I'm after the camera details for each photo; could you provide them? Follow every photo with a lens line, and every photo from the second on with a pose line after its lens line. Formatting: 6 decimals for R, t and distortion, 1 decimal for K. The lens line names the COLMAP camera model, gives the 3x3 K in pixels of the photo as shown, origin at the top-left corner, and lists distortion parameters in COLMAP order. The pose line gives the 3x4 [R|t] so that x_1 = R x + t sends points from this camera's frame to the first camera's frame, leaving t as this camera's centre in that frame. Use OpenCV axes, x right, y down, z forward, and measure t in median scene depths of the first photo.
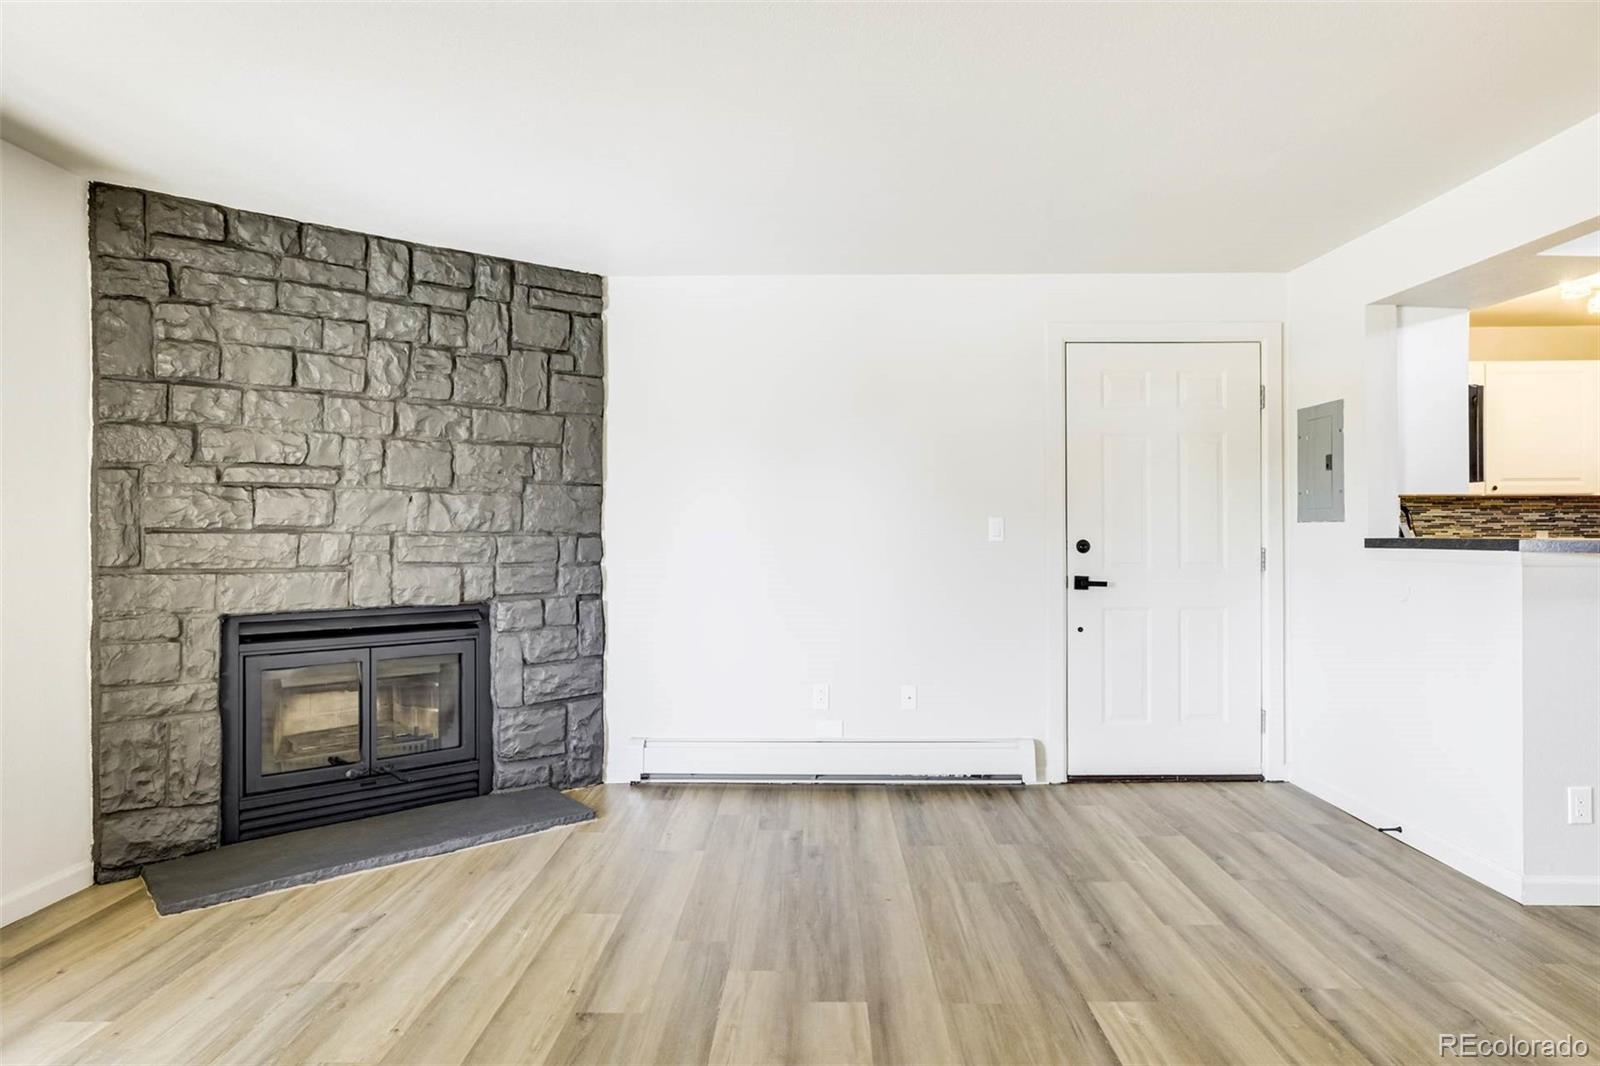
lens RADIAL K [[967.7, 0, 797.3], [0, 967.7, 514.4], [0, 0, 1]] dist [-0.019427, 0.016385]
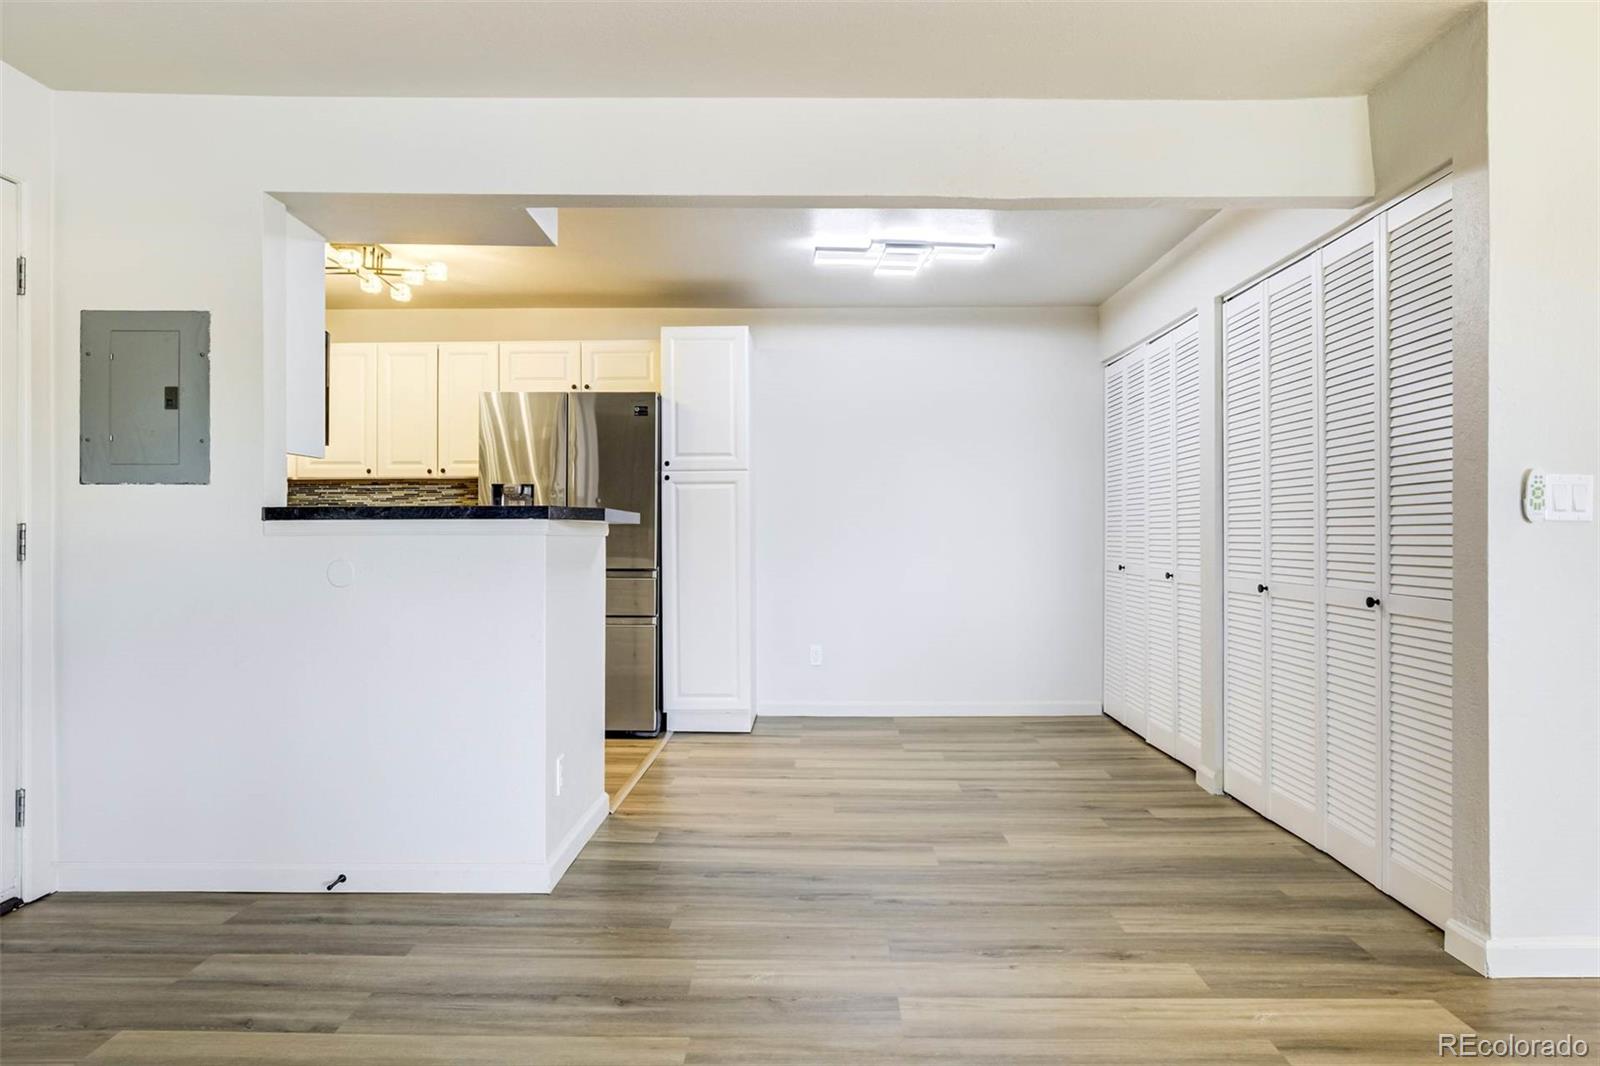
lens RADIAL K [[967.7, 0, 798.2], [0, 967.7, 561.5], [0, 0, 1]] dist [-0.019427, 0.016385]
pose [[-0.011268, -0.023270, 0.999666, -0.143521], [-0.020178, 0.999531, 0.023040, 0.038189], [-0.999733, -0.019911, -0.011732, 0.570108]]
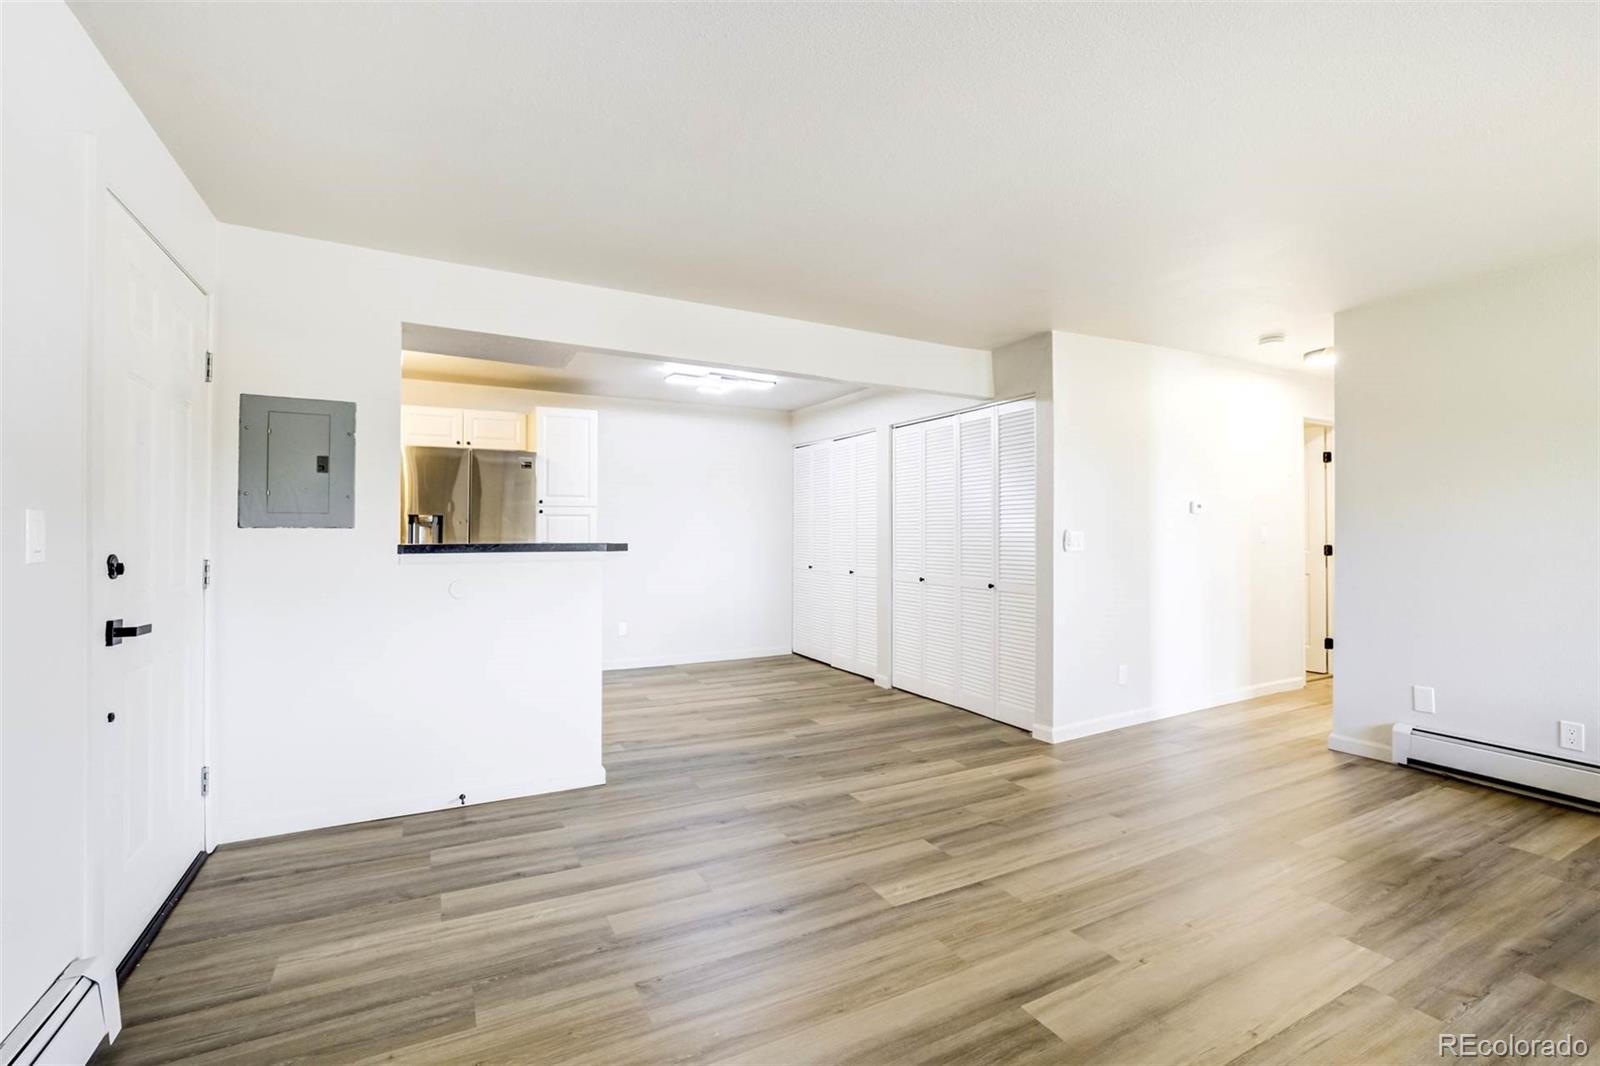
lens RADIAL K [[720.4, 0, 784.4], [0, 720.4, 558.0], [0, 0, 1]] dist [-0.026147, -0.000070]
pose [[-0.482017, -0.026005, 0.875776, -0.271941], [-0.016608, 0.999651, 0.020543, 0.014977], [-0.876005, -0.004643, -0.482280, 0.958280]]
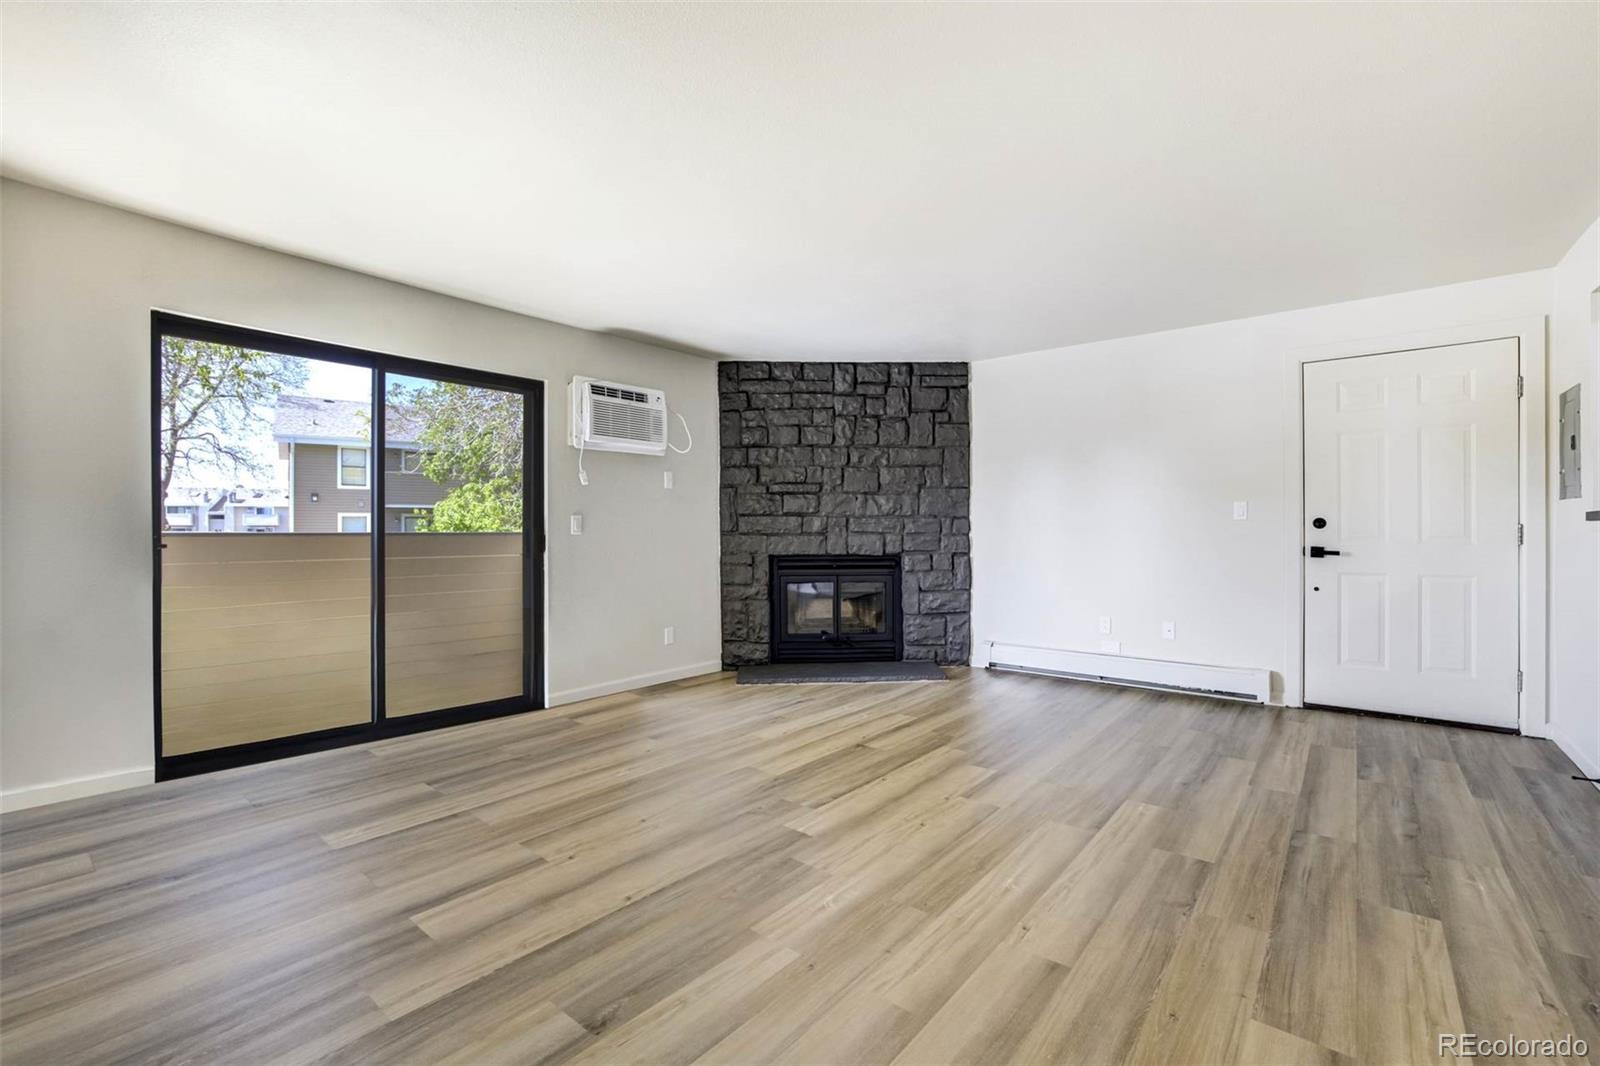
lens RADIAL K [[683.8, 0, 799.9], [0, 683.8, 525.6], [0, 0, 1]] dist [-0.026633, 0.011307]
pose [[0.787452, -0.001019, -0.616375, 0.341591], [0.011344, 0.999853, 0.012840, 0.019094], [0.616272, -0.017103, 0.787348, -0.126871]]
